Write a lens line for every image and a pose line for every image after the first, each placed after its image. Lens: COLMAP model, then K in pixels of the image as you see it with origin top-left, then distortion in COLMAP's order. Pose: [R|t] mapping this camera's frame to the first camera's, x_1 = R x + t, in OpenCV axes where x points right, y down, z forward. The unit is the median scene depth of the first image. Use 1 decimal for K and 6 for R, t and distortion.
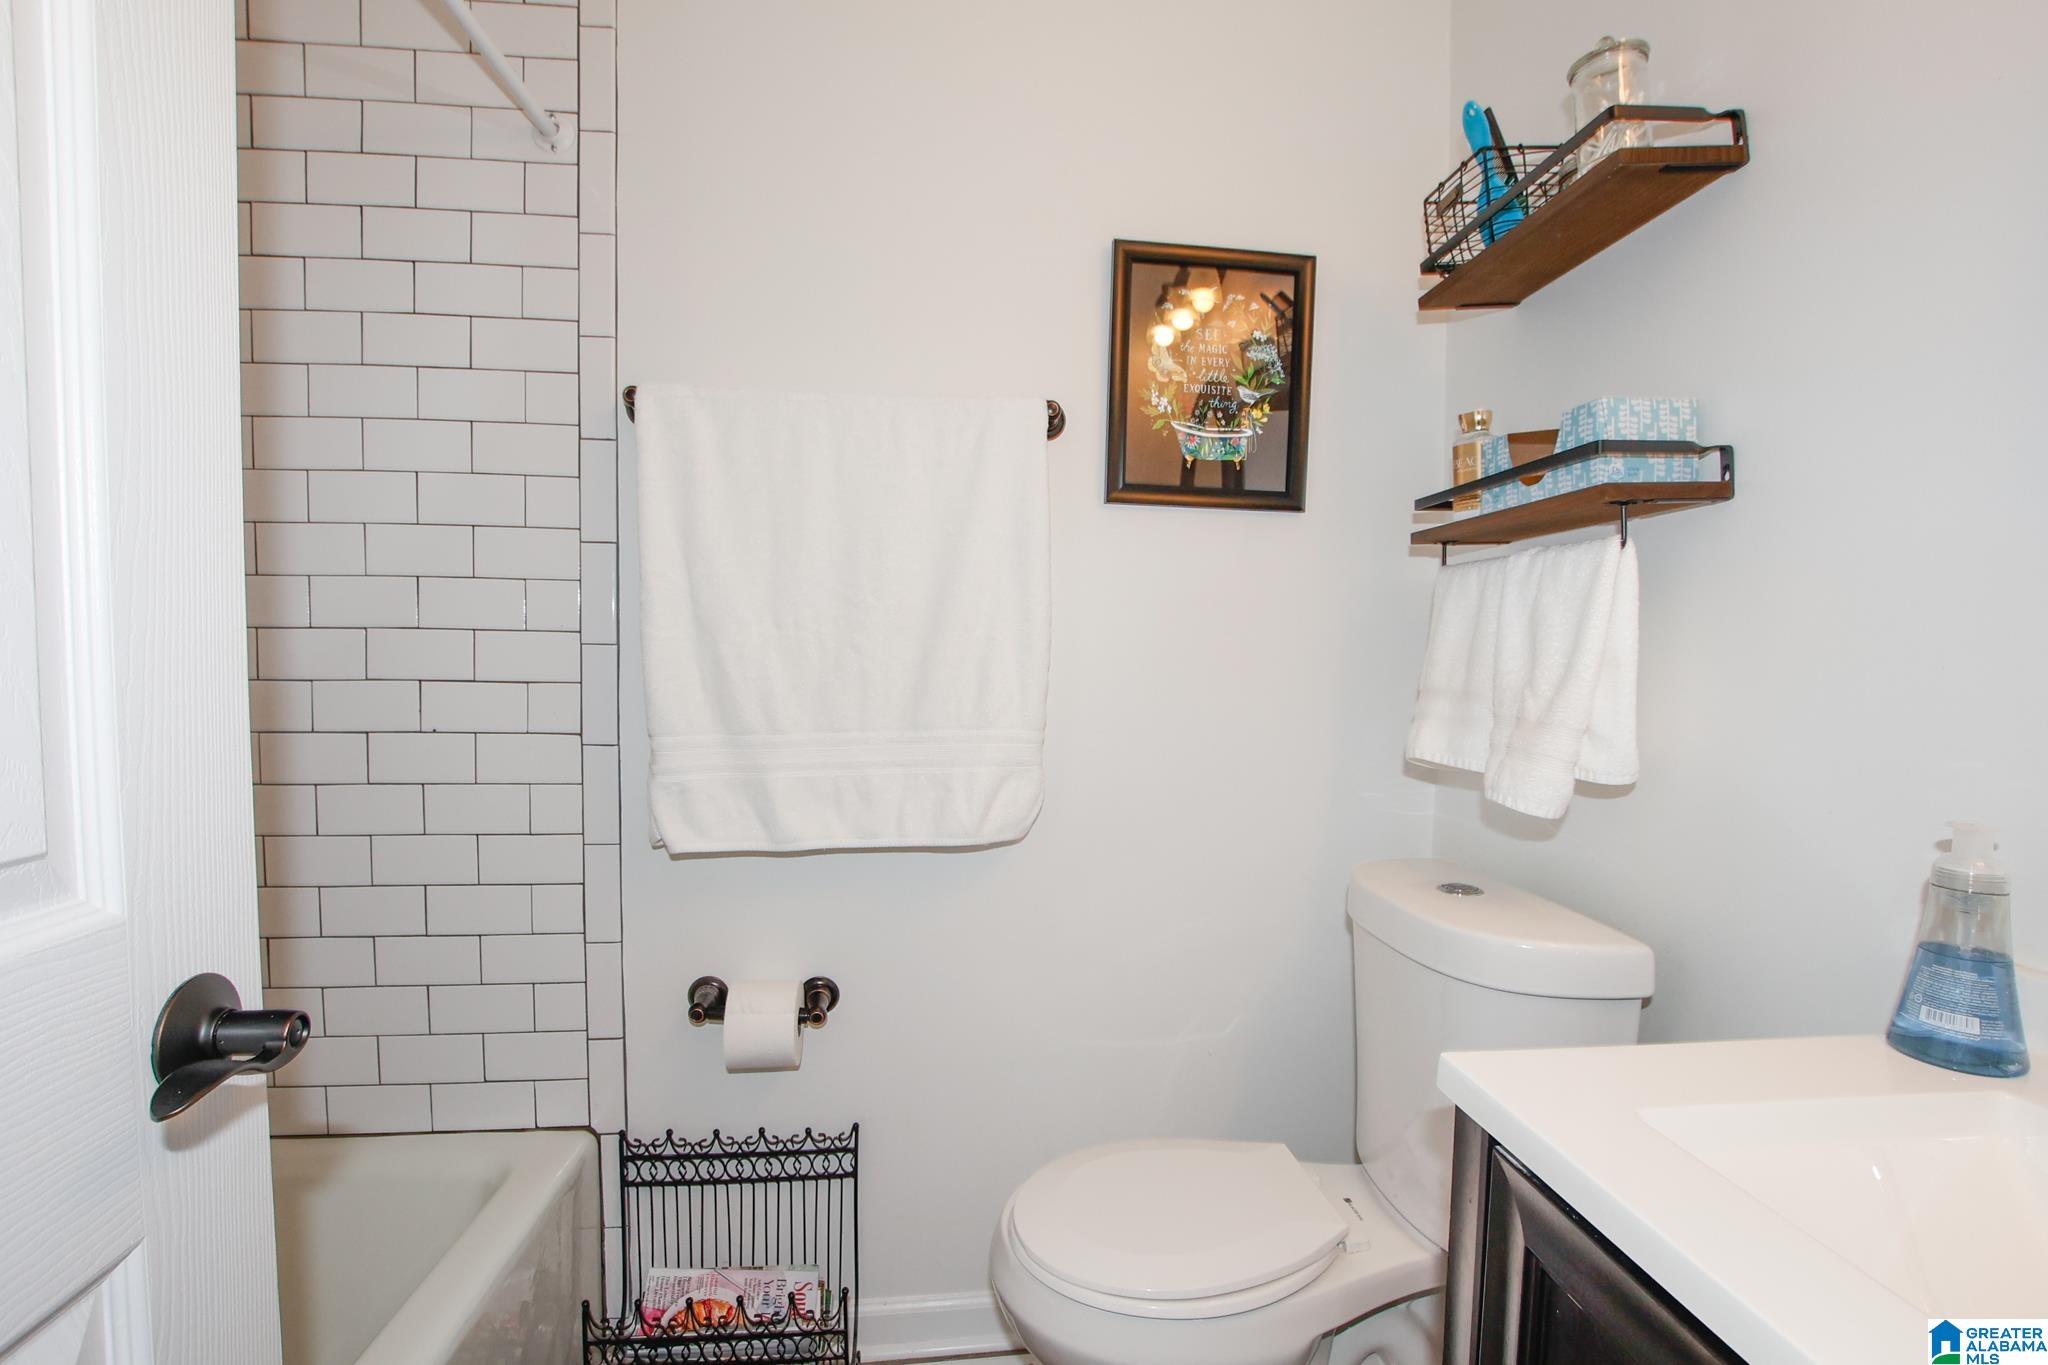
lens RADIAL K [[989.3, 0, 1026.6], [0, 989.3, 724.9], [0, 0, 1]] dist [-0.027928, -0.000706]
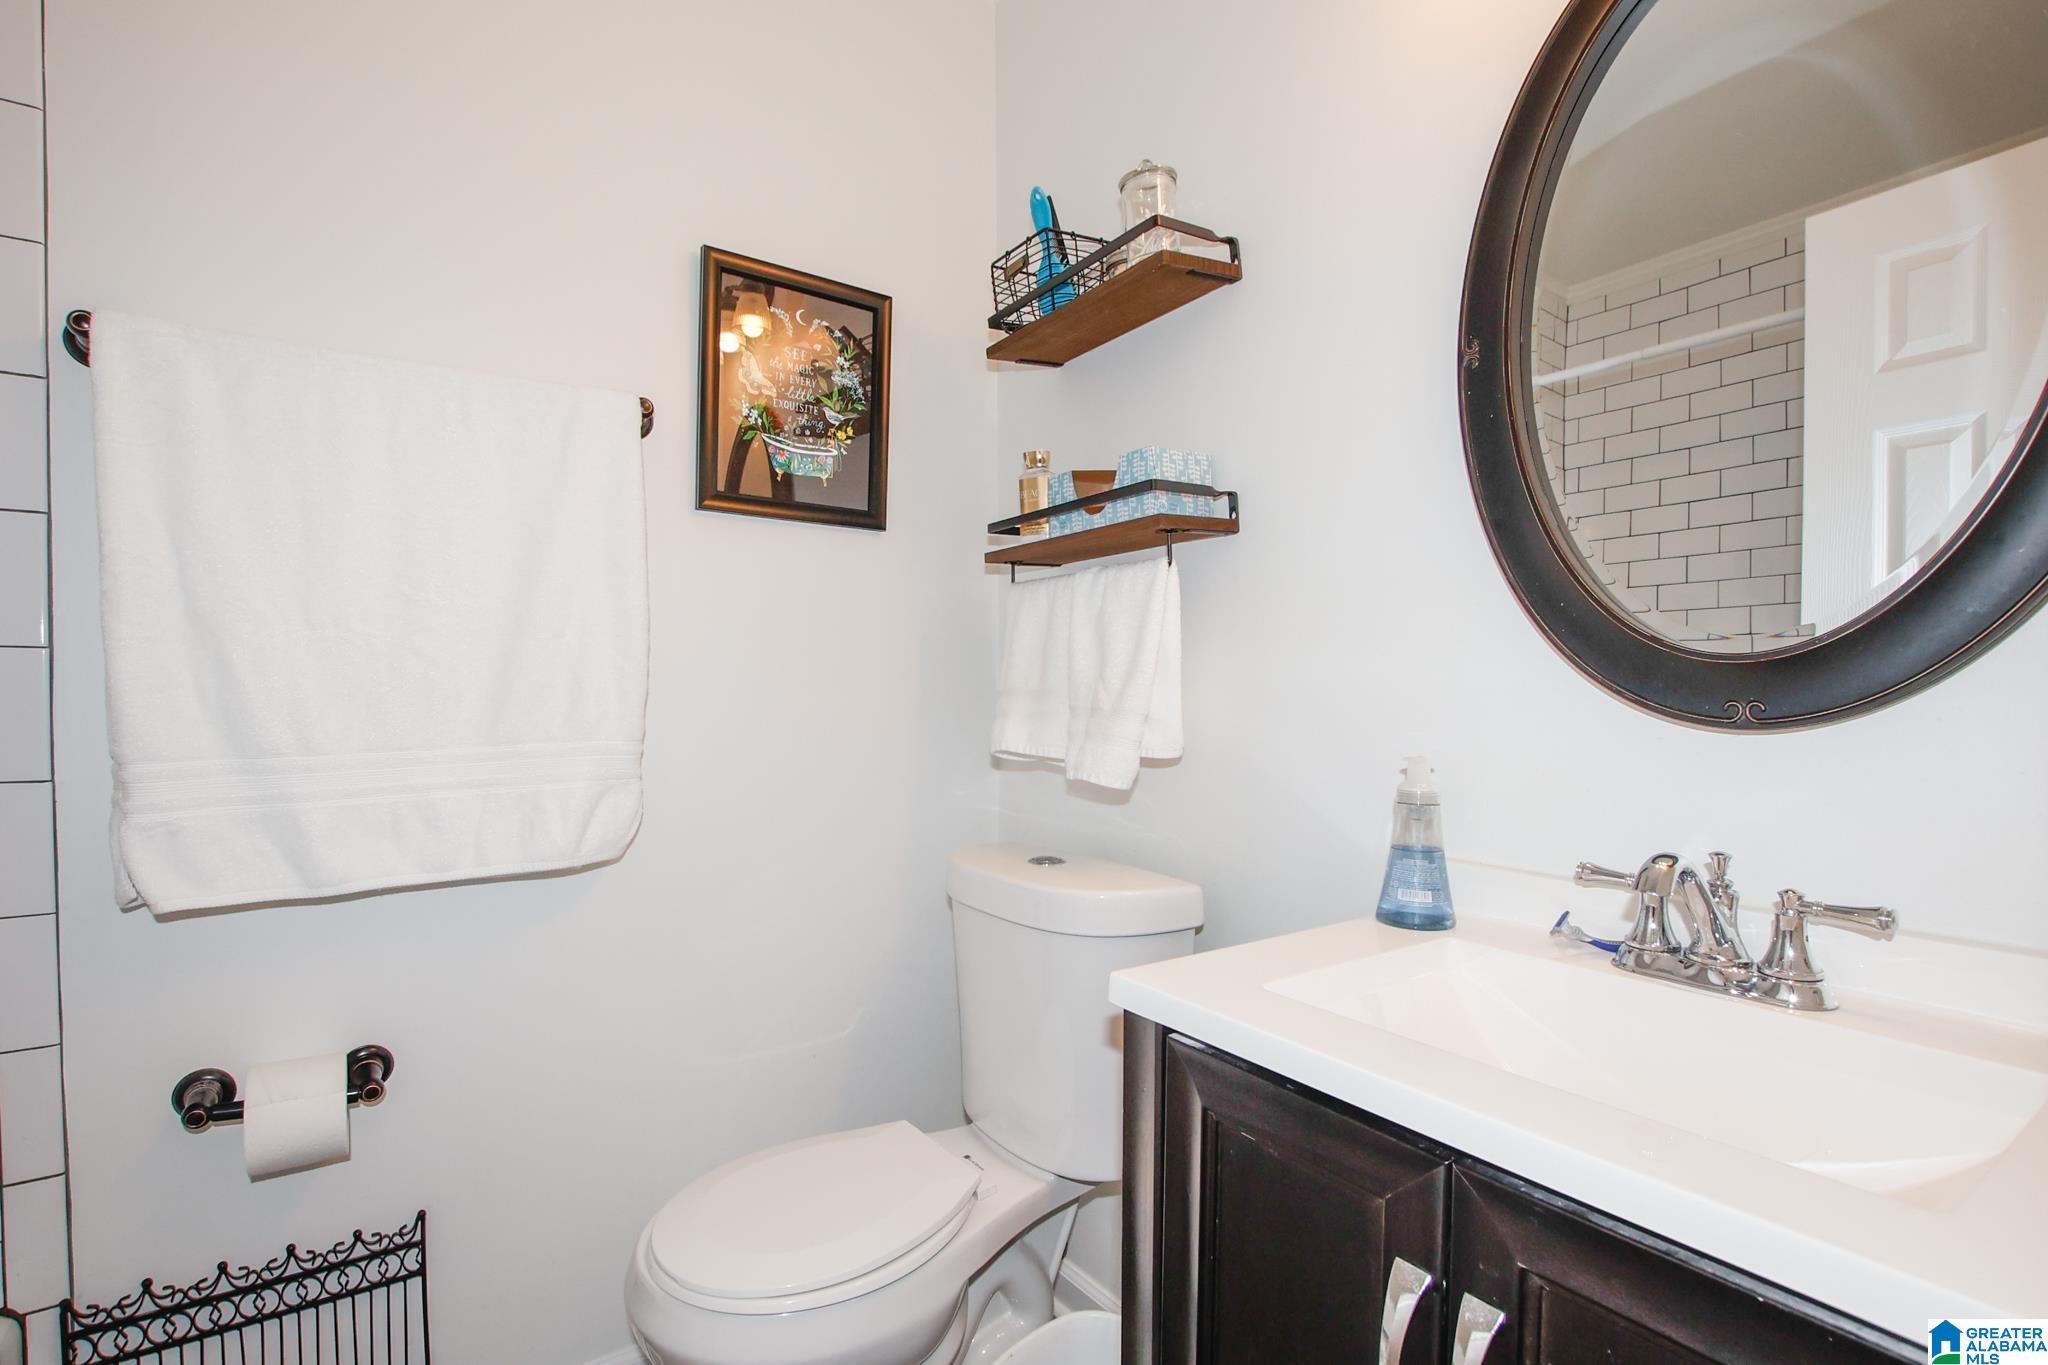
lens RADIAL K [[975.3, 0, 1026.0], [0, 975.3, 733.8], [0, 0, 1]] dist [-0.039540, 0.008504]
pose [[0.873900, -0.032937, 0.484988, -0.123647], [0.046186, 0.998814, -0.015391, 0.032953], [-0.483906, 0.035850, 0.874385, 0.006100]]
